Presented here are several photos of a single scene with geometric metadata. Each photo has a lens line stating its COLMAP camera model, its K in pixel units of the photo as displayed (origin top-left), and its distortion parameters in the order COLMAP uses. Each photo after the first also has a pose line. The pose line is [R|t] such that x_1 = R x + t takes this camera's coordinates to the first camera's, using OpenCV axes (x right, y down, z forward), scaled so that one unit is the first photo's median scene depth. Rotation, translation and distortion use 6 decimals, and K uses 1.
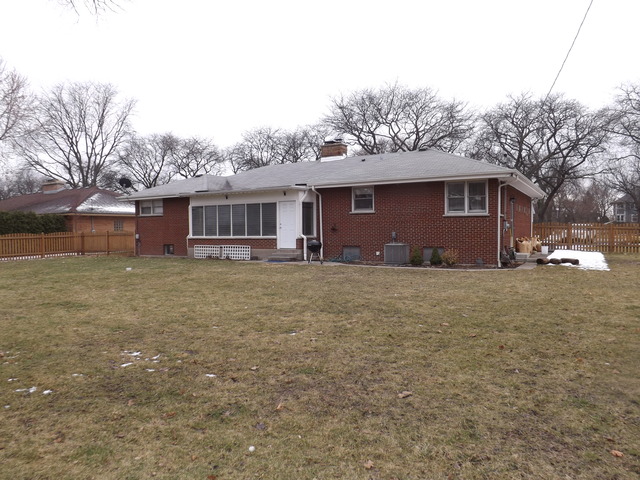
lens RADIAL K [[468.6, 0, 323.0], [0, 468.6, 235.9], [0, 0, 1]] dist [-0.055148, 0.018922]
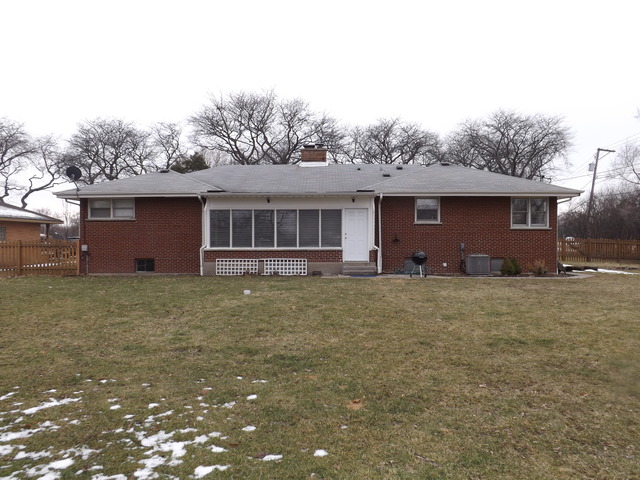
lens RADIAL K [[468.6, 0, 320.8], [0, 468.6, 246.7], [0, 0, 1]] dist [-0.055148, 0.018922]
pose [[0.868619, 0.001260, 0.495479, -0.564763], [-0.000344, 0.999998, -0.001939, 0.000592], [-0.495480, 0.001514, 0.868618, 0.248381]]
